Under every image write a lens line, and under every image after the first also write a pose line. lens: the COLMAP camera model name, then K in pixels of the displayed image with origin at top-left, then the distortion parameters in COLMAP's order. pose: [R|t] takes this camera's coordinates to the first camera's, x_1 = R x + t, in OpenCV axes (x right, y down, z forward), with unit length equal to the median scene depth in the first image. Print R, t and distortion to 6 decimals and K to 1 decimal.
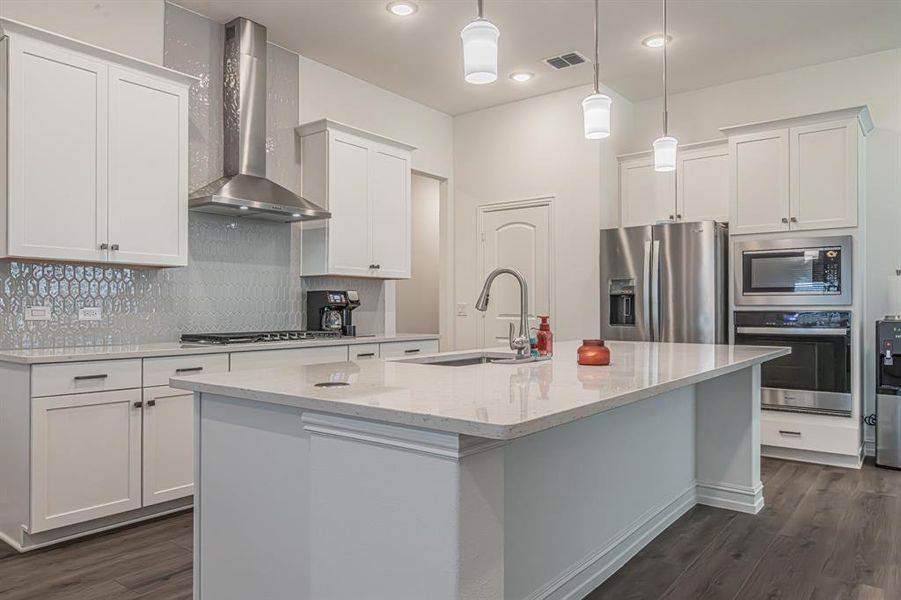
lens RADIAL K [[623.6, 0, 454.0], [0, 623.6, 304.2], [0, 0, 1]] dist [0.001300, -0.009376]
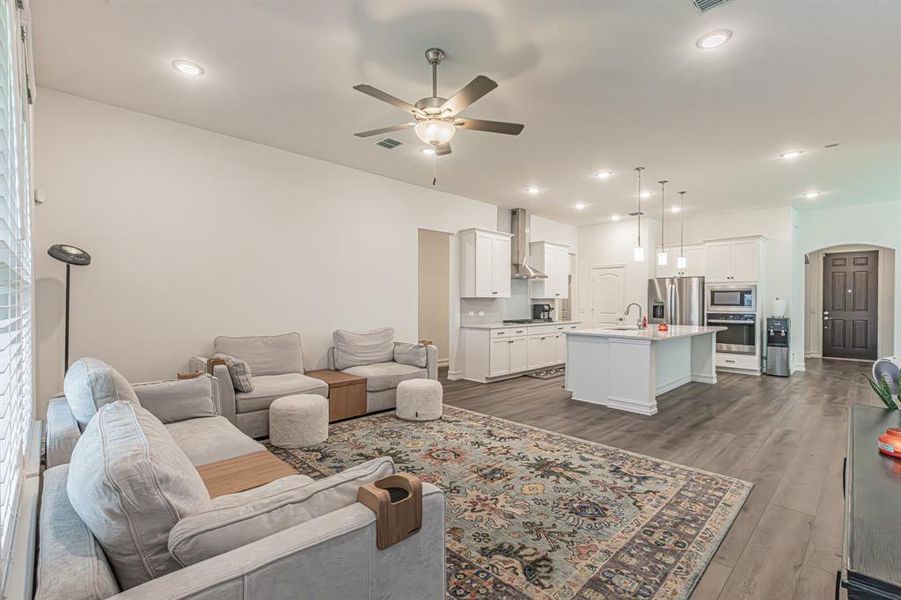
lens RADIAL K [[412.3, 0, 454.6], [0, 412.3, 304.1], [0, 0, 1]] dist [0.000943, -0.000762]
pose [[0.990578, 0.005084, -0.136859, -0.348897], [-0.003257, 0.999903, 0.013576, -0.047134], [0.136914, -0.013003, 0.990498, -0.829463]]
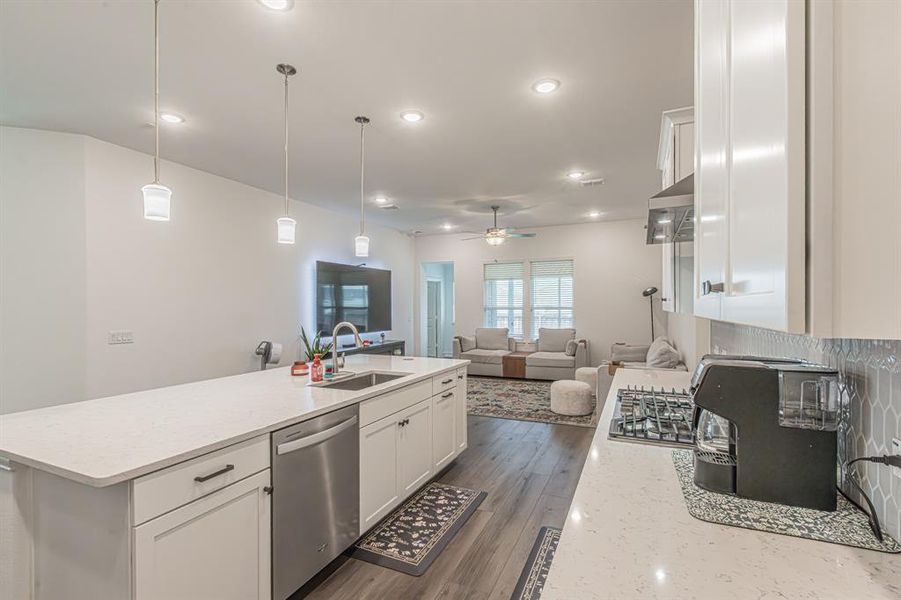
lens RADIAL K [[412.3, 0, 458.1], [0, 412.3, 304.8], [0, 0, 1]] dist [0.000943, -0.000762]
pose [[-0.969426, 0.000787, -0.245381, 0.037674], [0.002848, 0.999964, -0.008044, -0.055717], [0.245366, -0.008497, -0.969393, 1.267636]]
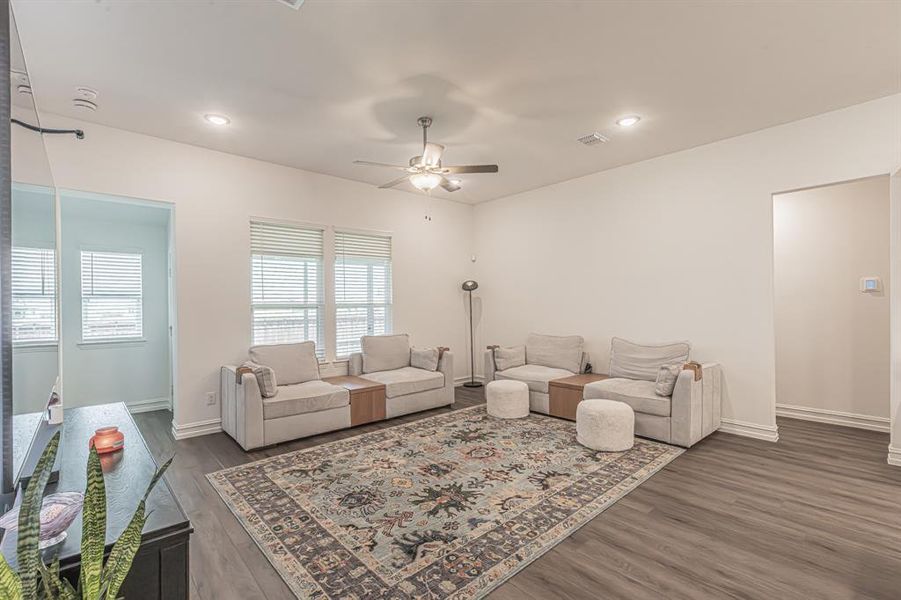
lens RADIAL K [[412.3, 0, 443.5], [0, 412.3, 305.0], [0, 0, 1]] dist [0.000943, -0.000762]
pose [[-0.199247, 0.002509, -0.979946, 0.348207], [0.014771, 0.999891, -0.000444, -0.051518], [0.979838, -0.014564, -0.199263, 0.020907]]
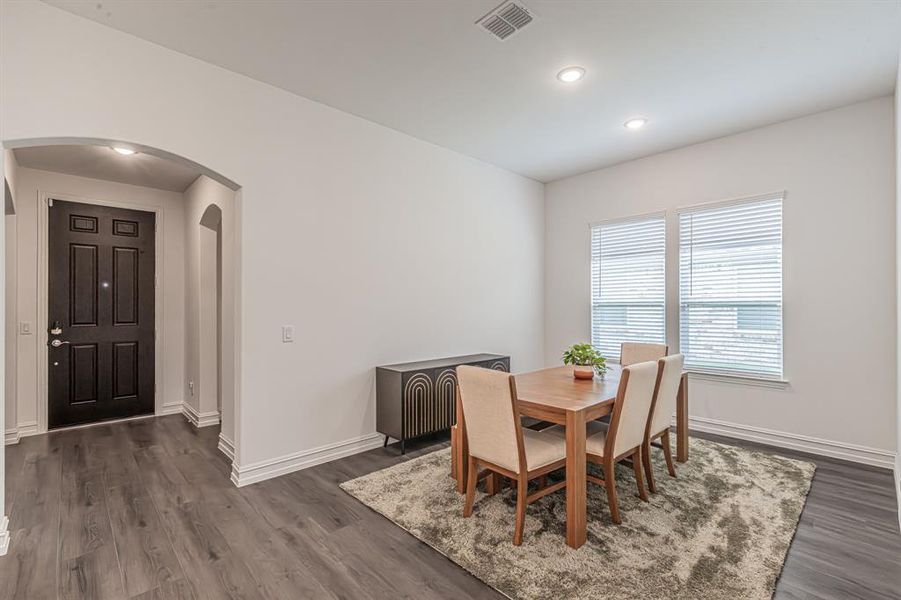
lens RADIAL K [[412.3, 0, 456.8], [0, 412.3, 303.9], [0, 0, 1]] dist [0.000943, -0.000762]
pose [[0.155836, 0.006996, 0.987758, 0.470875], [-0.002560, 0.999974, -0.006678, -0.038909], [-0.987780, -0.001488, 0.155850, 0.493920]]
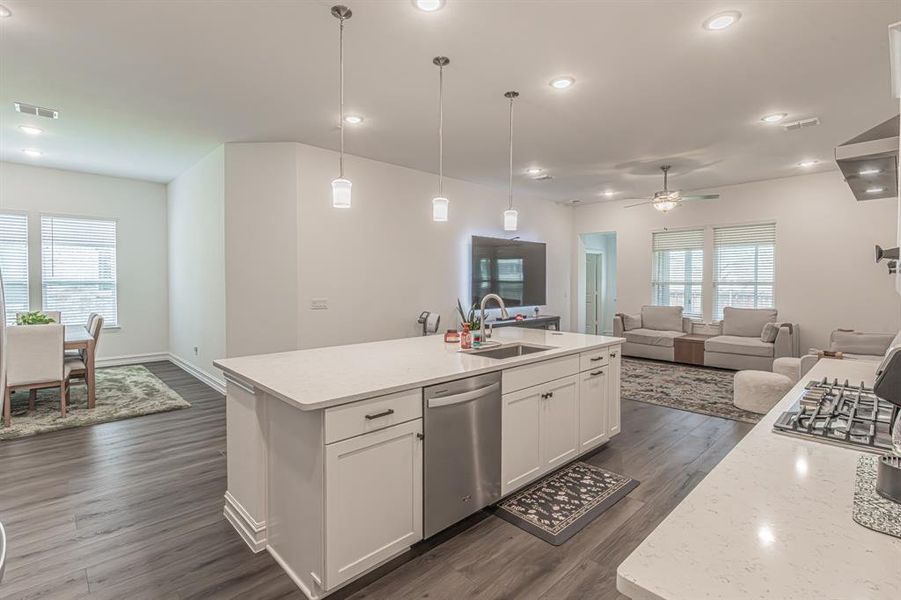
lens RADIAL K [[428.6, 0, 447.6], [0, 428.6, 287.0], [0, 0, 1]] dist [-0.002711, -0.000171]
pose [[-0.988849, -0.005851, 0.148804, 0.018148], [-0.004384, 0.999938, 0.010189, -0.052506], [-0.148854, 0.009423, -0.988814, 1.301548]]
